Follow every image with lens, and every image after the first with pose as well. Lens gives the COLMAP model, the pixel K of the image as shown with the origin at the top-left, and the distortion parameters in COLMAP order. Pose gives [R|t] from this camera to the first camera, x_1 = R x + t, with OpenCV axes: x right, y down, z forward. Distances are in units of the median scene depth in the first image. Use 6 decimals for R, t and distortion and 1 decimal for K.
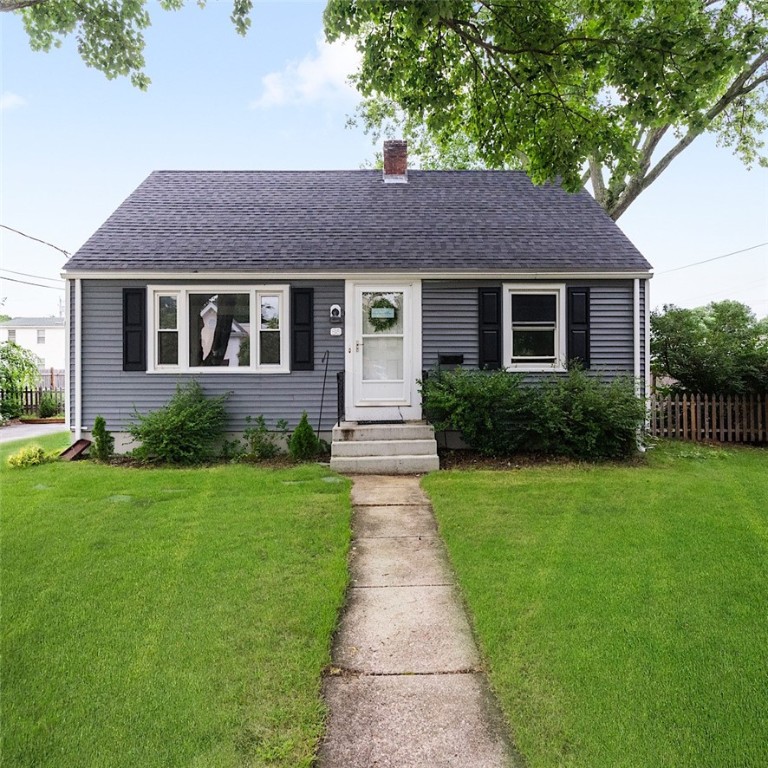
lens RADIAL K [[537.8, 0, 383.5], [0, 537.8, 392.4], [0, 0, 1]] dist [-0.005960, 0.000470]
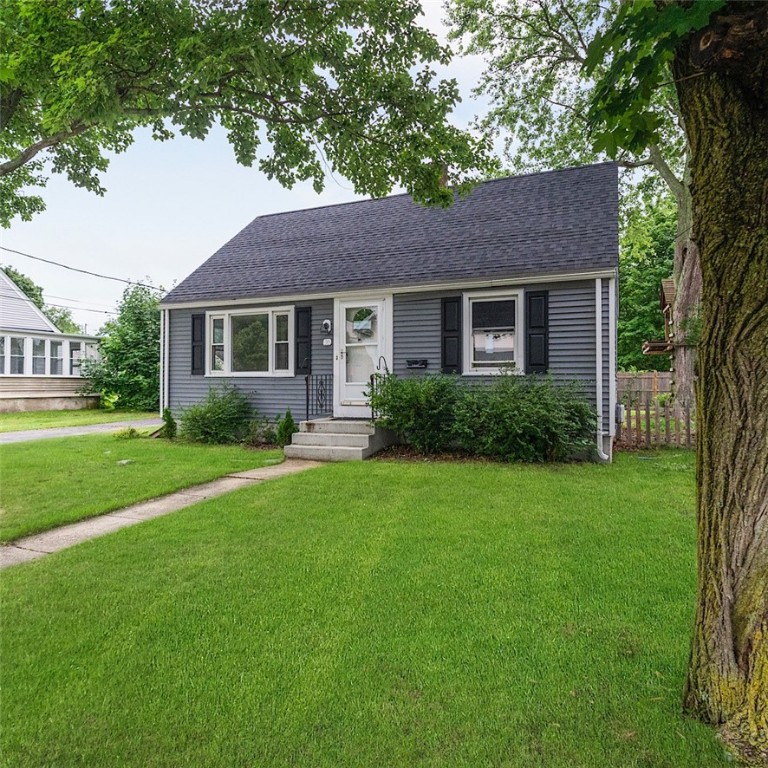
lens RADIAL K [[537.8, 0, 383.5], [0, 537.8, 392.4], [0, 0, 1]] dist [-0.005960, 0.000470]
pose [[0.904893, 0.013267, -0.425431, 0.535150], [-0.017178, 0.999838, -0.005357, 0.003205], [0.425291, 0.012155, 0.904975, -0.027892]]
